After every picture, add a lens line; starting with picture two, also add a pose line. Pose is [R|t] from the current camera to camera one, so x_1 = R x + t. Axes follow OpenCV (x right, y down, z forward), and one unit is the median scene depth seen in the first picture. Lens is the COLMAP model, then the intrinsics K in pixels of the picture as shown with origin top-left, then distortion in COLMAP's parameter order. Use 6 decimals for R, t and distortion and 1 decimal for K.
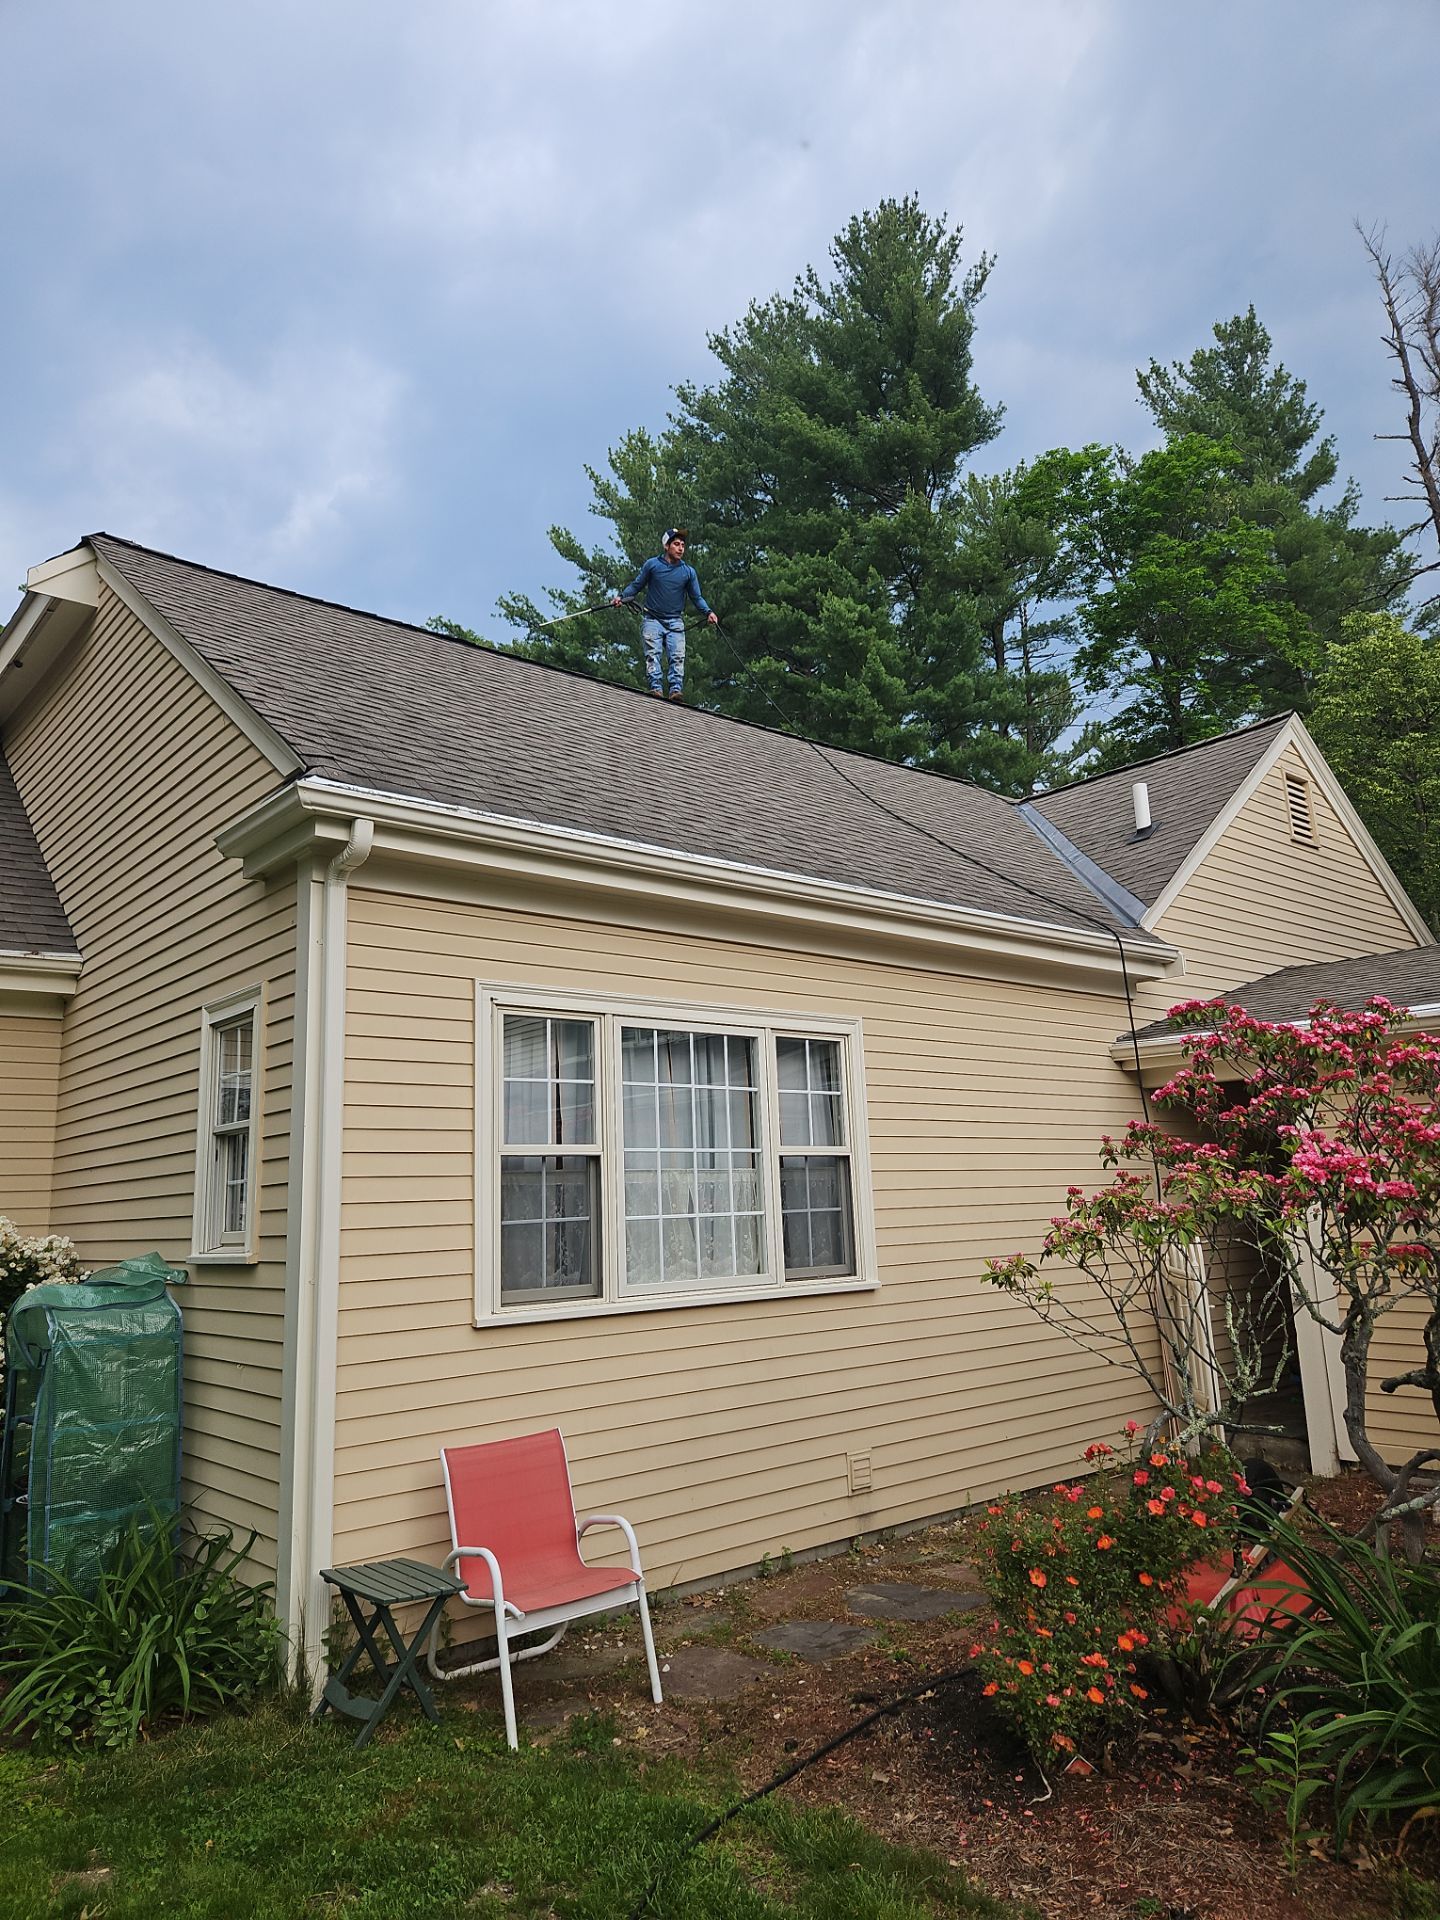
lens RADIAL K [[1279.6, 0, 710.7], [0, 1279.6, 968.1], [0, 0, 1]] dist [0.061820, -0.050197]
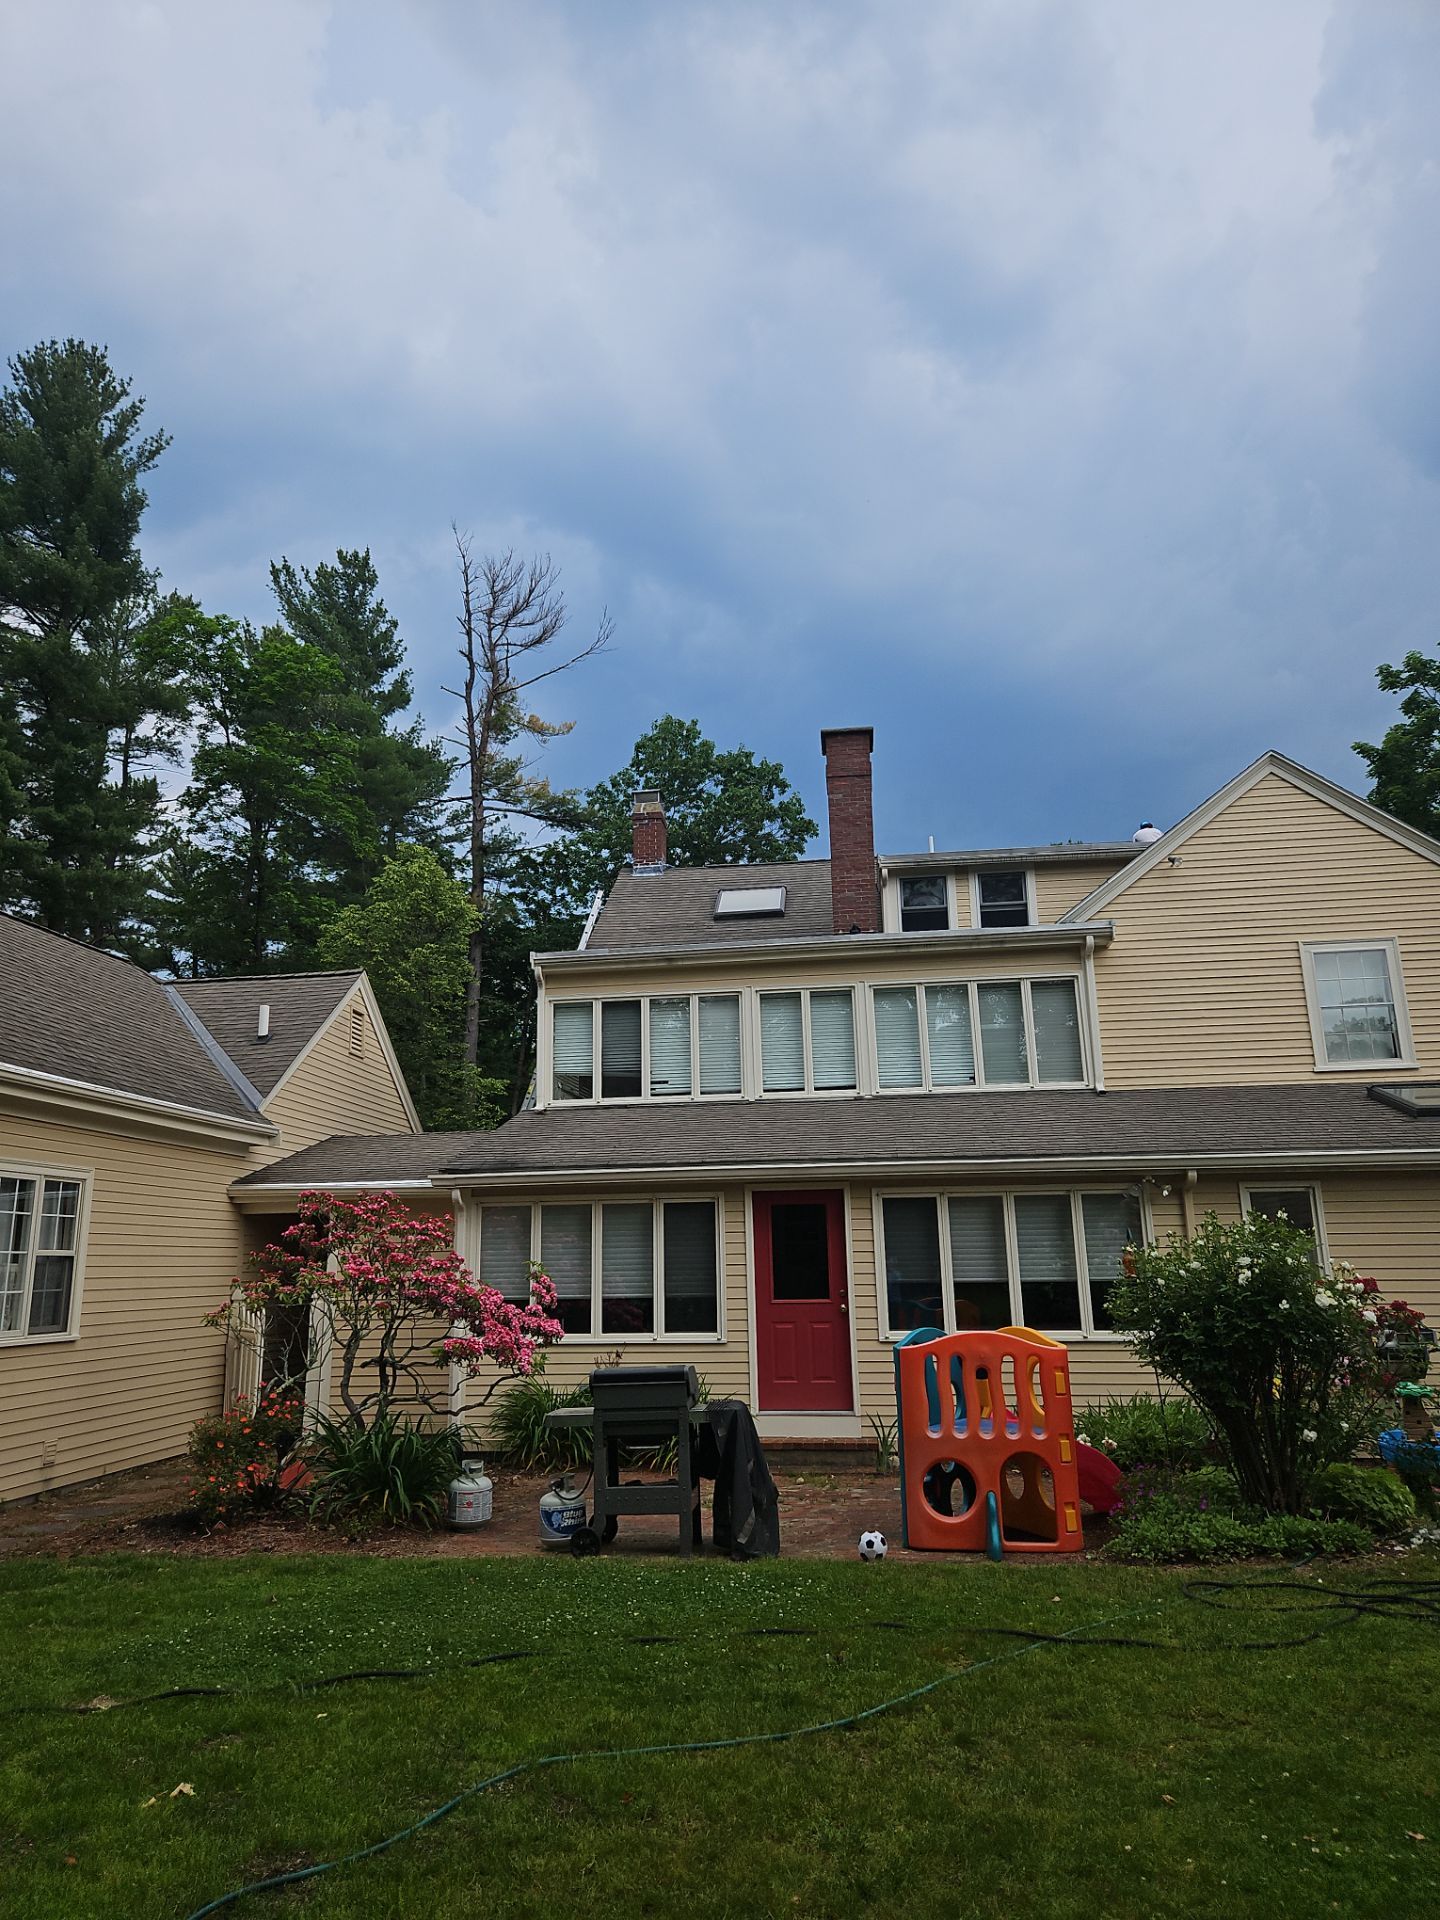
lens RADIAL K [[1279.5, 0, 705.1], [0, 1279.5, 953.9], [0, 0, 1]] dist [0.061084, -0.009499]
pose [[0.738518, 0.184250, 0.648570, -0.501085], [-0.135628, 0.982871, -0.124783, -0.150667], [-0.660451, 0.004190, 0.750857, -0.865638]]
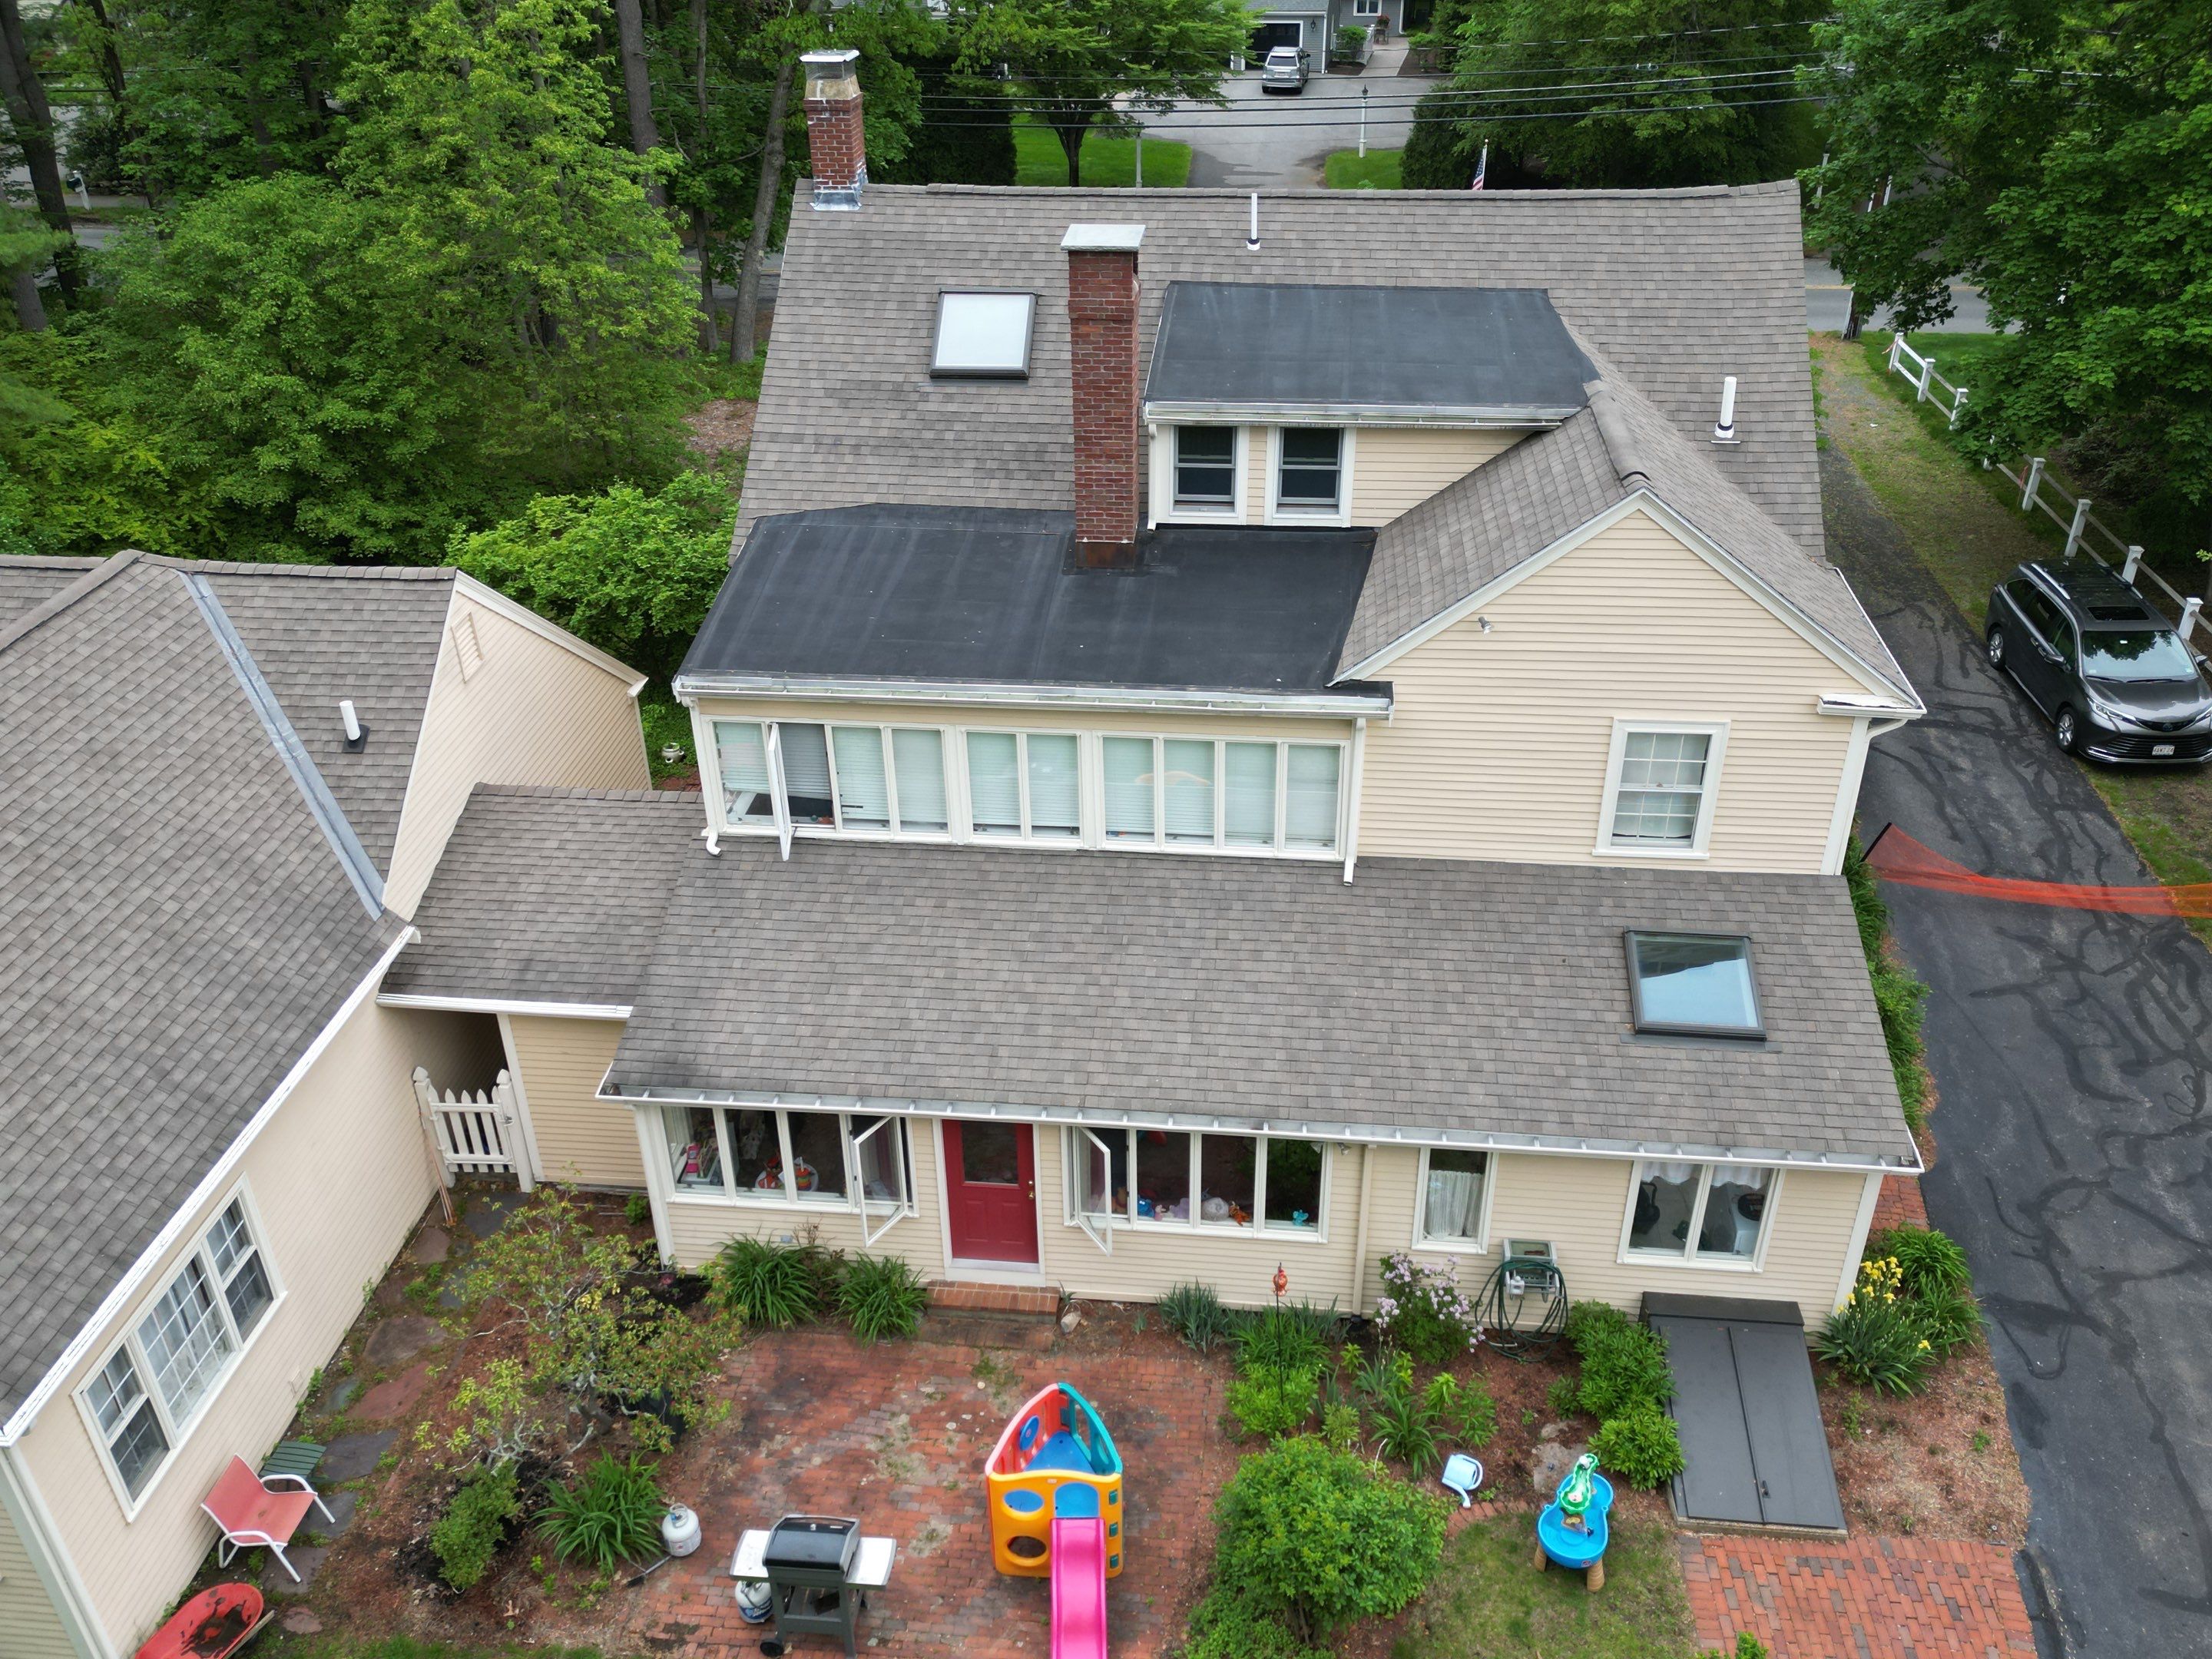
lens RADIAL K [[1768.6, 0, 1110.7], [0, 1768.6, 825.0], [0, 0, 1]] dist [0.087496, -0.088699]
pose [[0.719988, -0.329586, 0.610730, -0.394307], [-0.145586, 0.788717, 0.597269, -2.121757], [-0.678544, -0.518940, 0.519884, -0.760961]]
